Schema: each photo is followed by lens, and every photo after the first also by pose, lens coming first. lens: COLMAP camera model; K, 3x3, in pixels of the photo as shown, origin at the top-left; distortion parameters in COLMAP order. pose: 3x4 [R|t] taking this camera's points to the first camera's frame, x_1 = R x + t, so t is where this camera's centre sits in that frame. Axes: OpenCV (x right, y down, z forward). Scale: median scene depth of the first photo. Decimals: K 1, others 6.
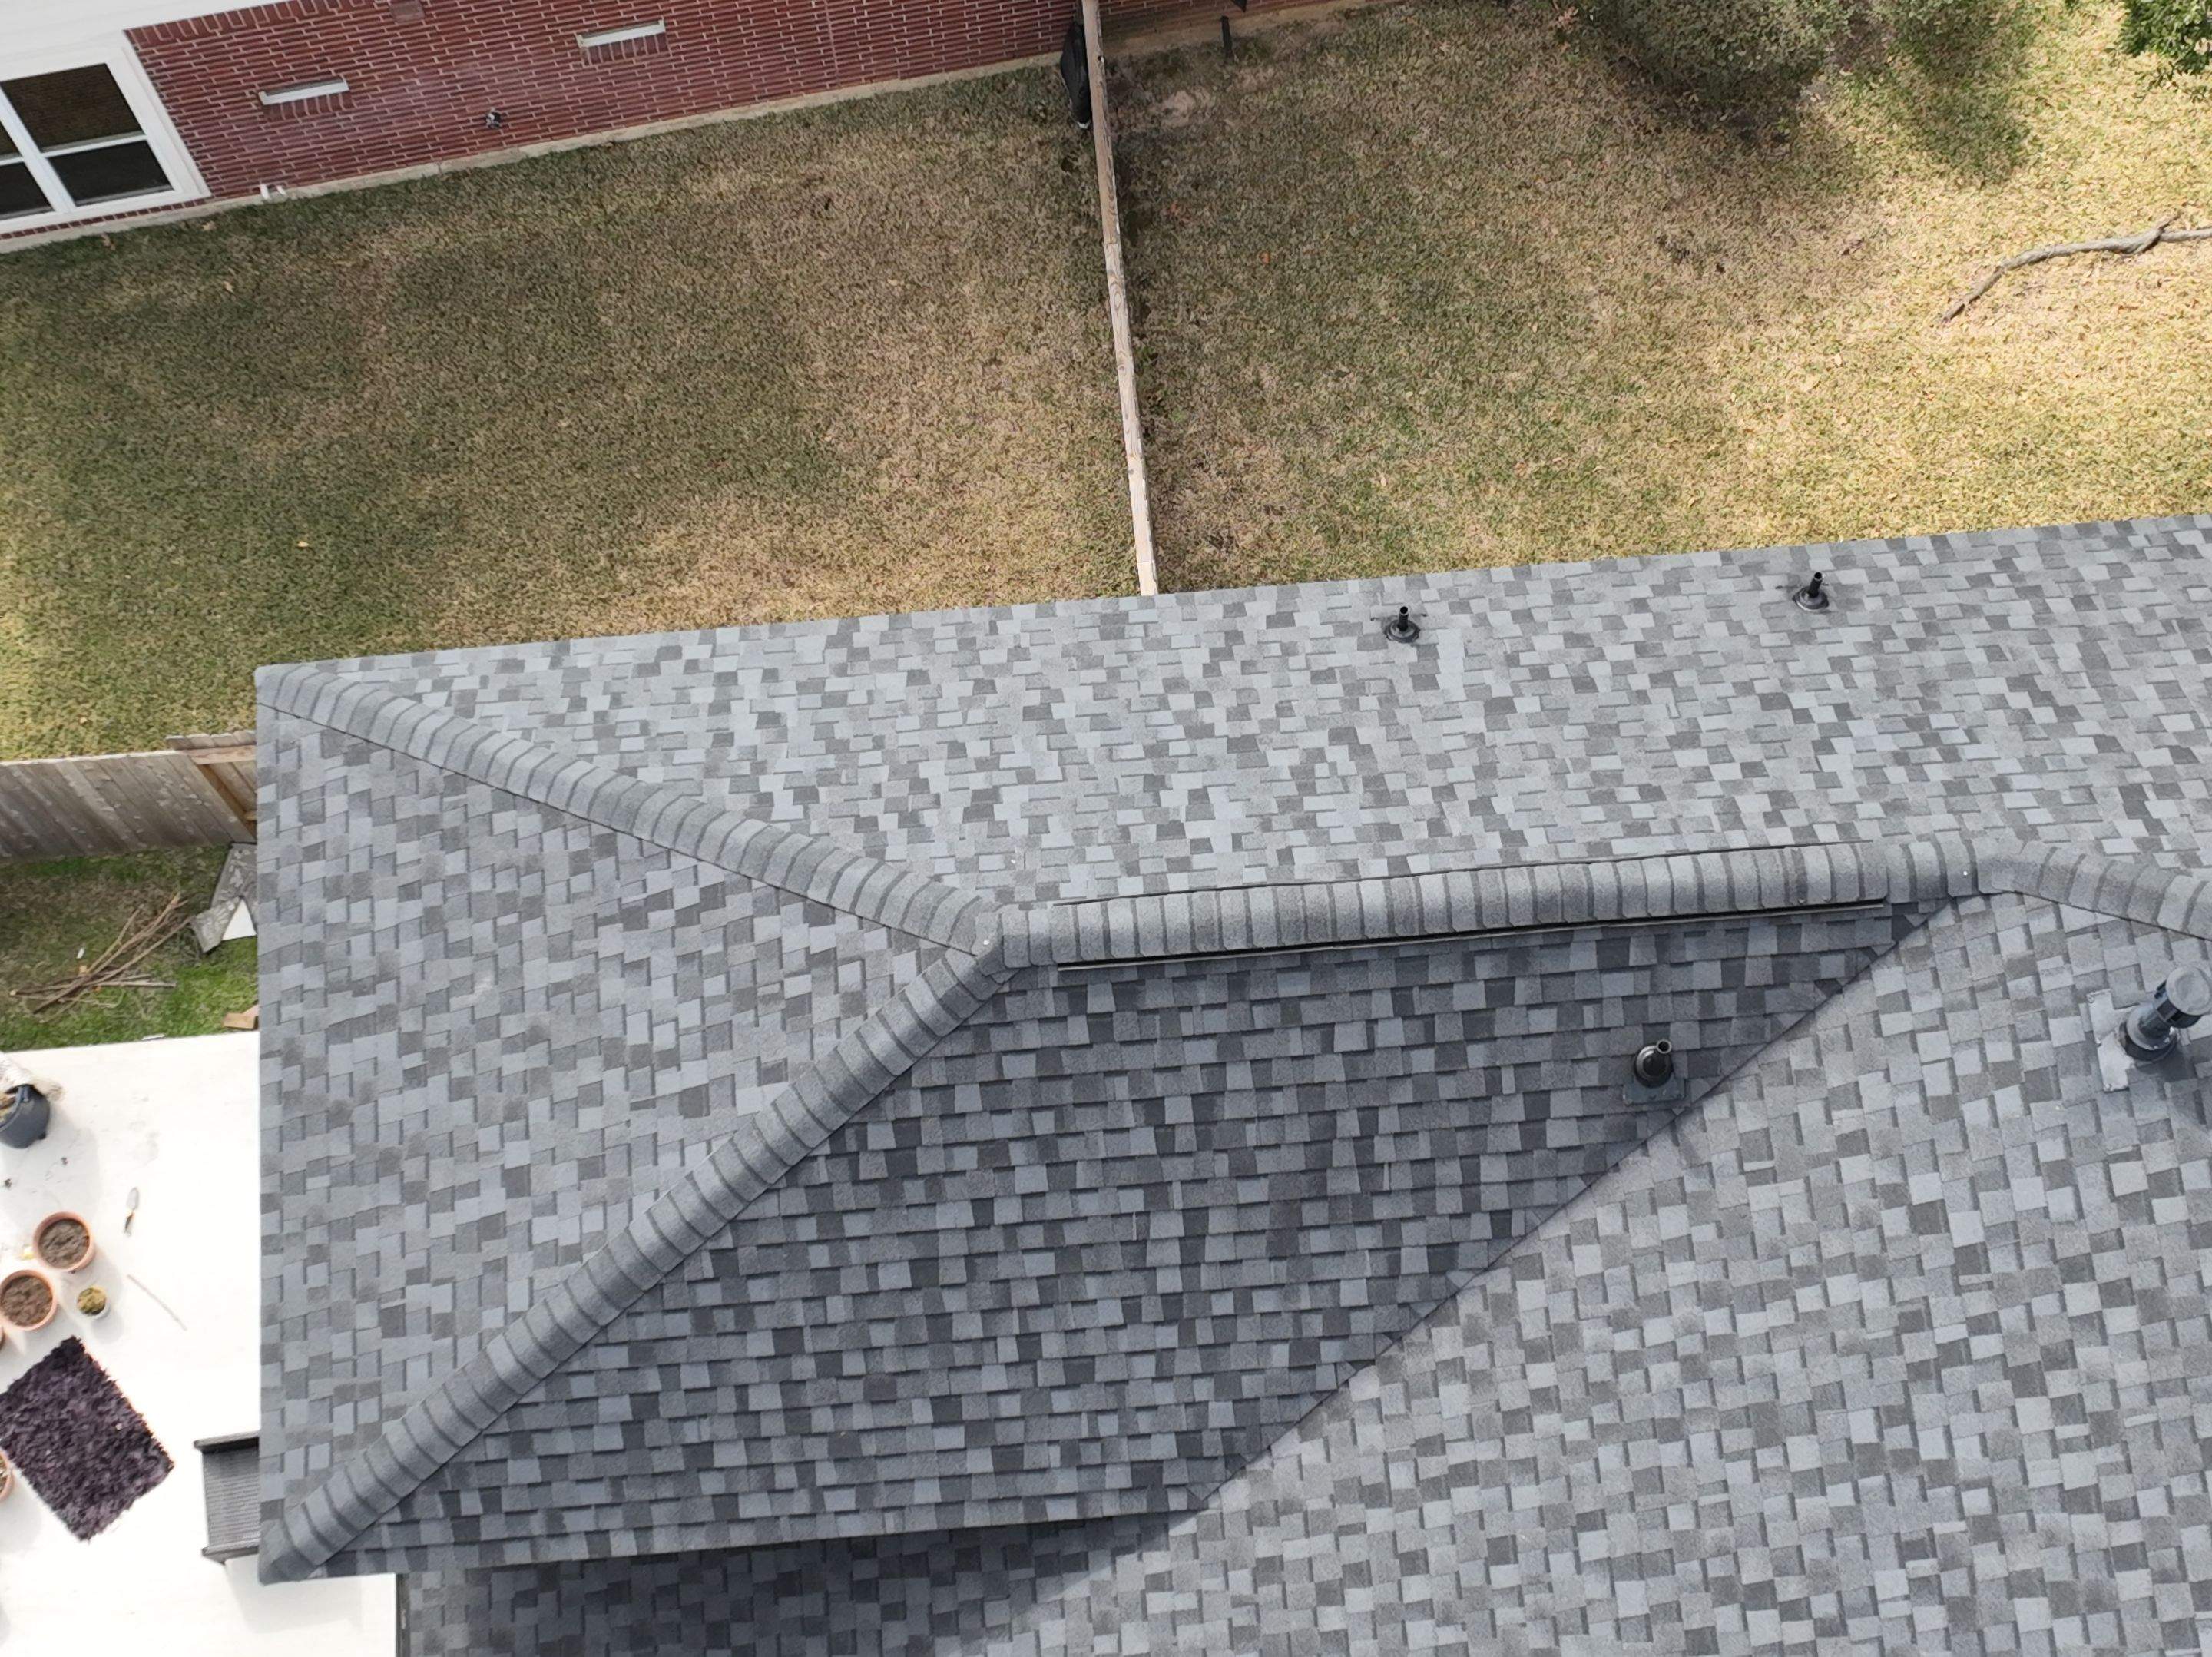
lens RADIAL K [[3569.1, 0, 1154.6], [0, 3569.1, 815.6], [0, 0, 1]] dist [0.009620, 0.000000]
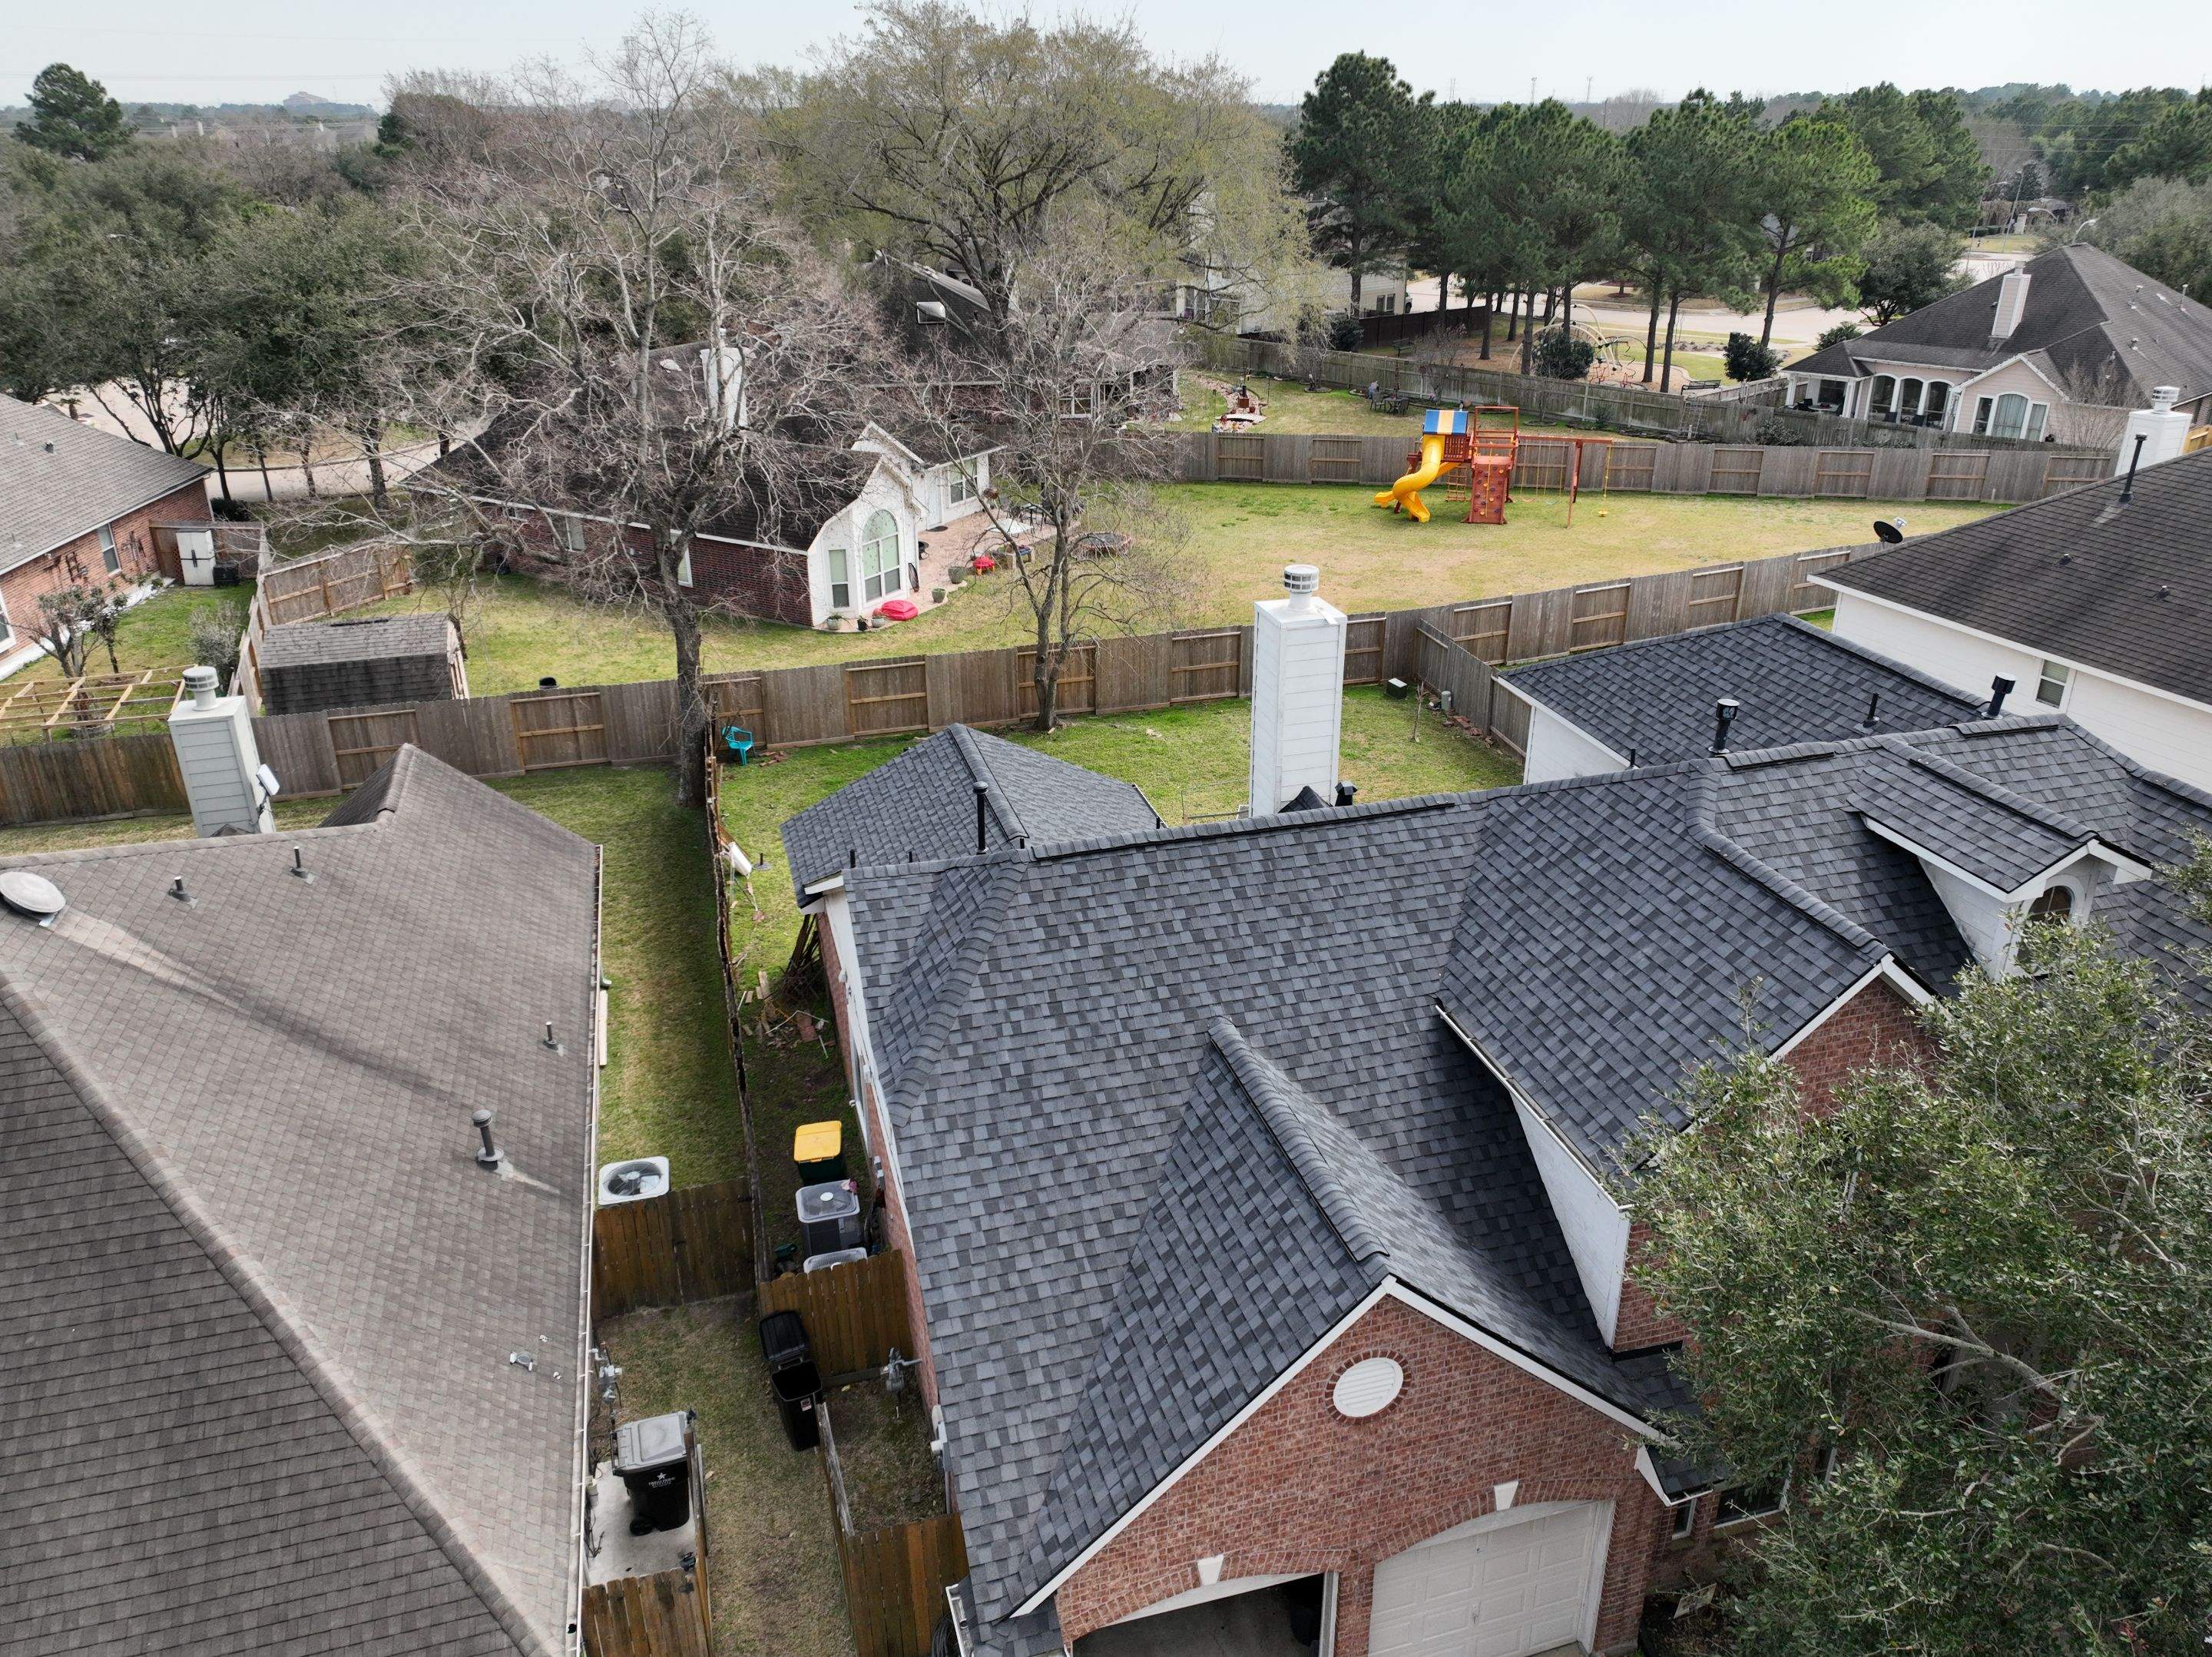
lens RADIAL K [[1592.6, 0, 1125.9], [0, 1592.6, 828.0], [0, 0, 1]] dist [0.003250, -0.005680]
pose [[0.196252, 0.407803, -0.891730, 1.153903], [-0.931635, 0.361204, -0.039850, 0.682647], [0.305845, 0.838587, 0.450810, 0.318198]]
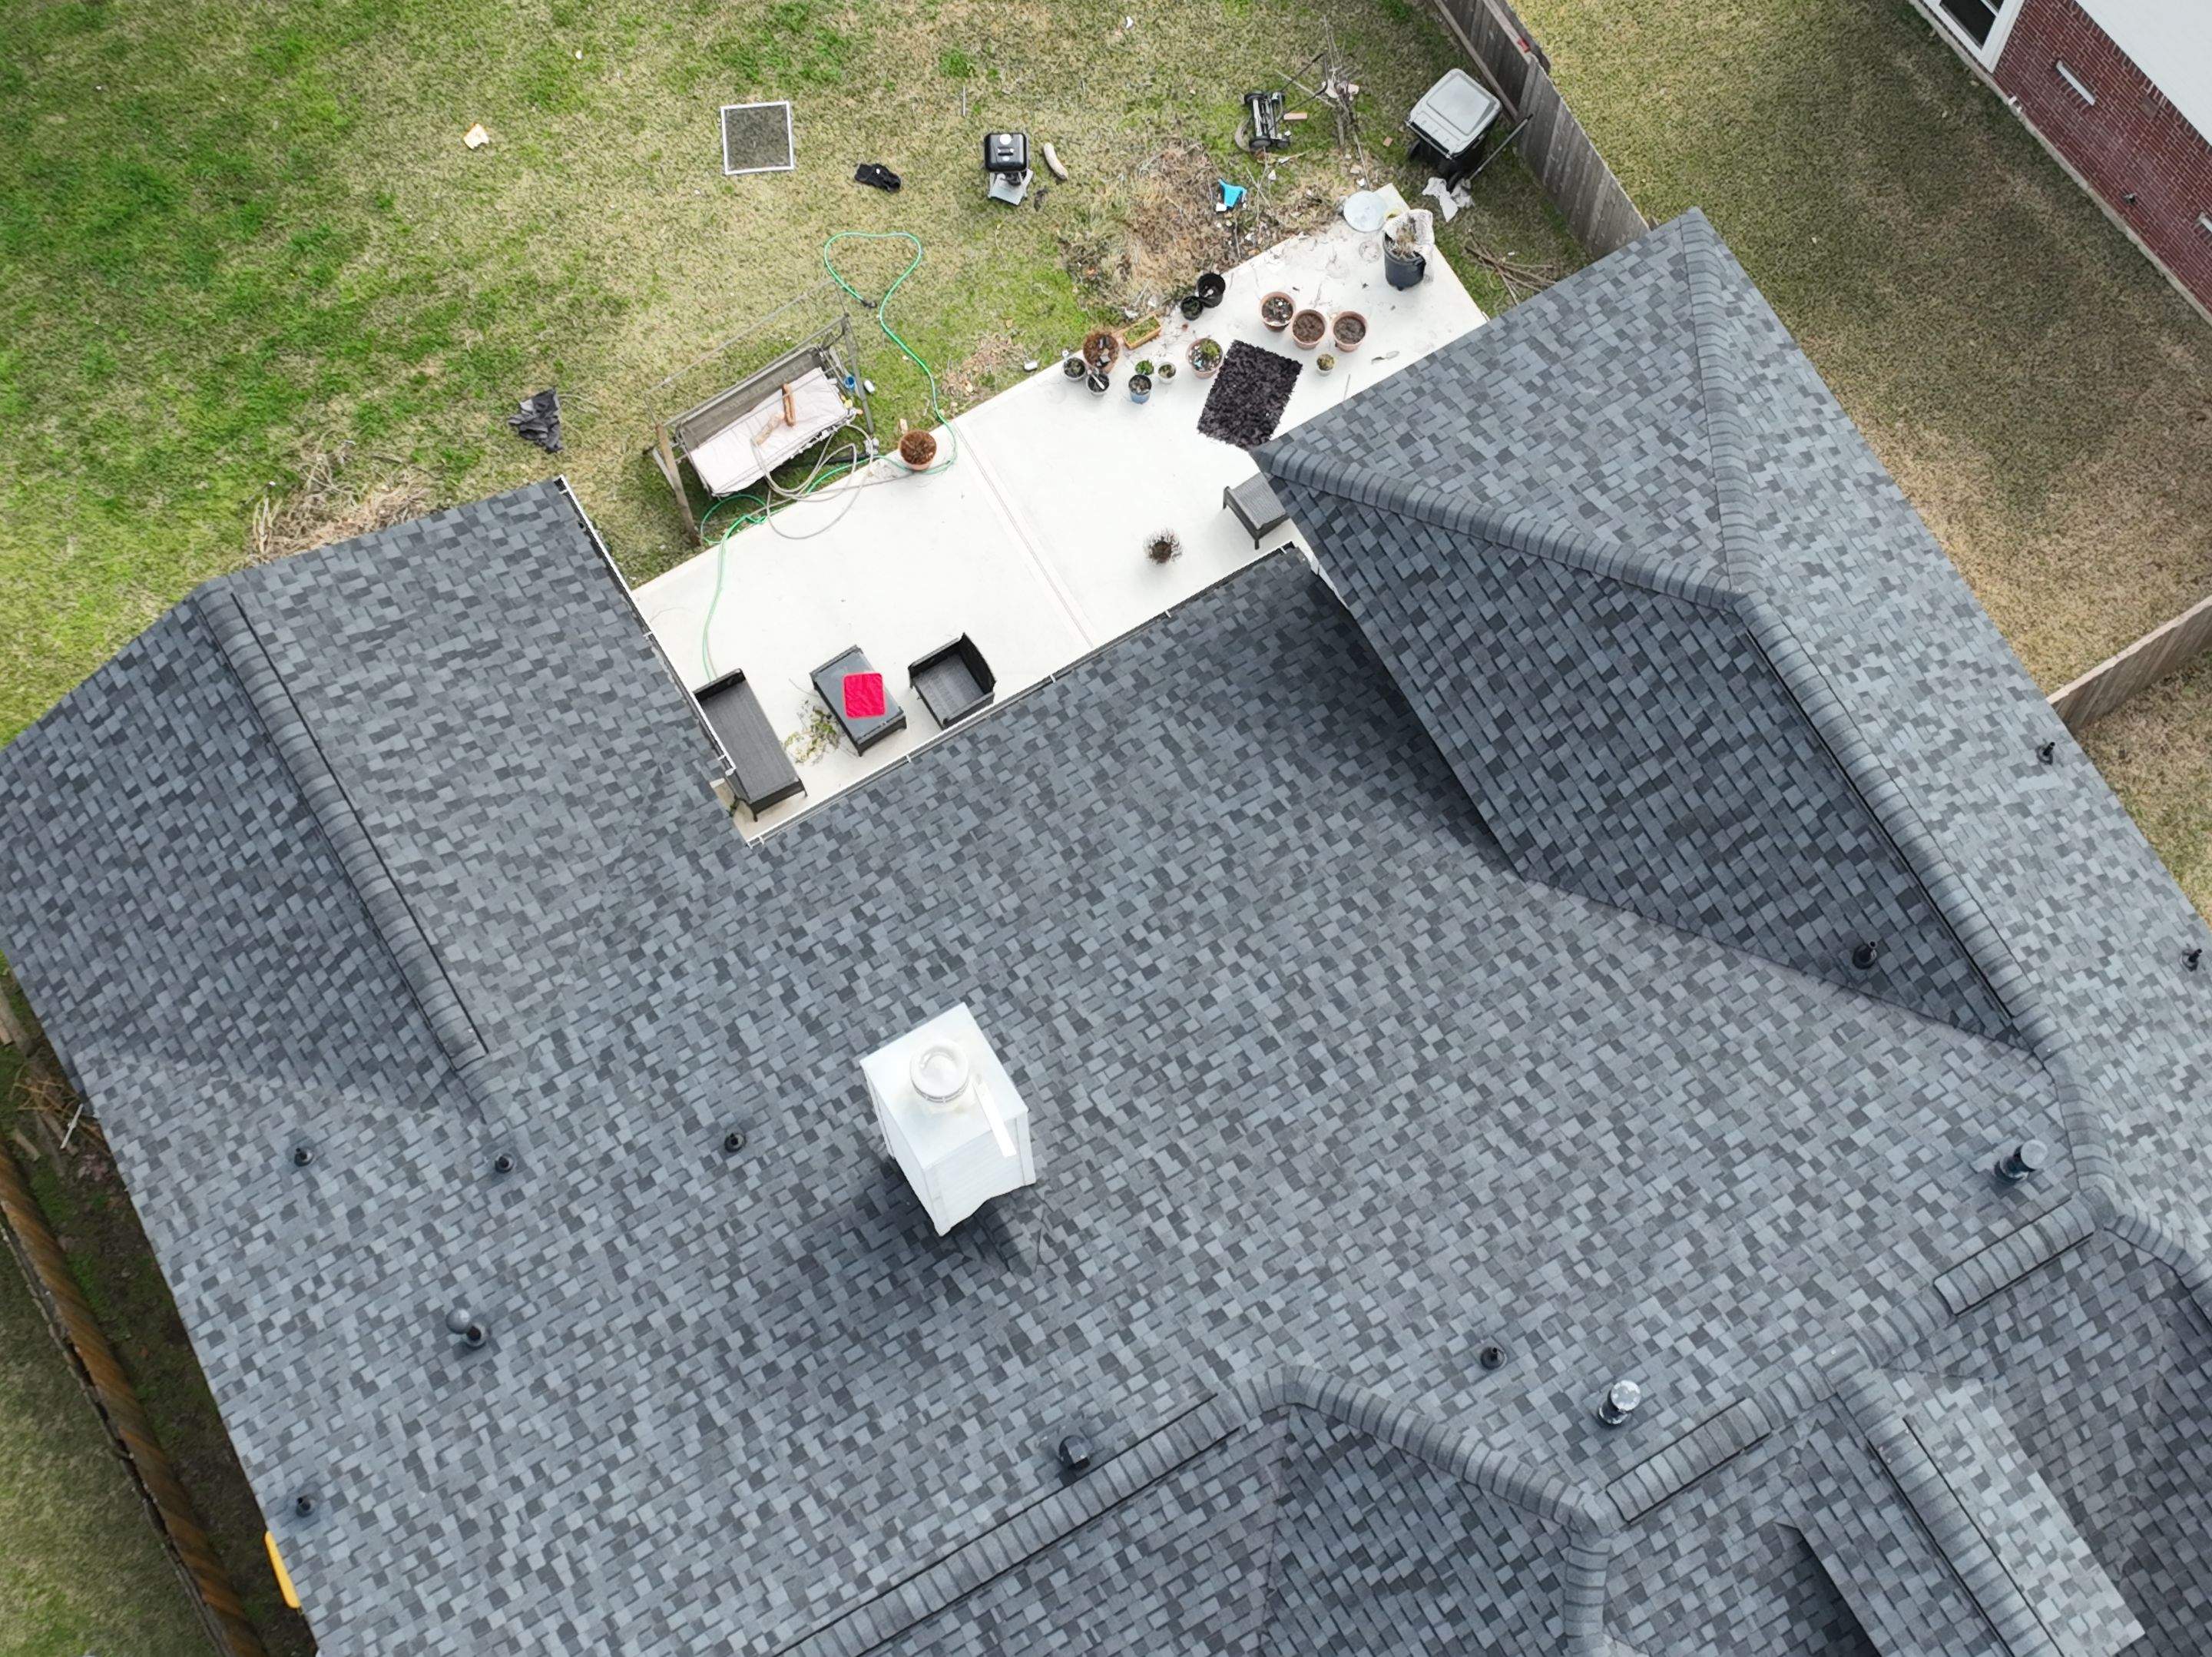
lens RADIAL K [[3725.1, 0, 1150.2], [0, 3725.1, 814.6], [0, 0, 1]] dist [0.006818, 0.000000]
pose [[0.437376, 0.858508, -0.267705, 0.404962], [-0.856279, 0.488533, 0.167699, 0.029295], [0.274753, 0.155882, 0.948795, -0.810382]]
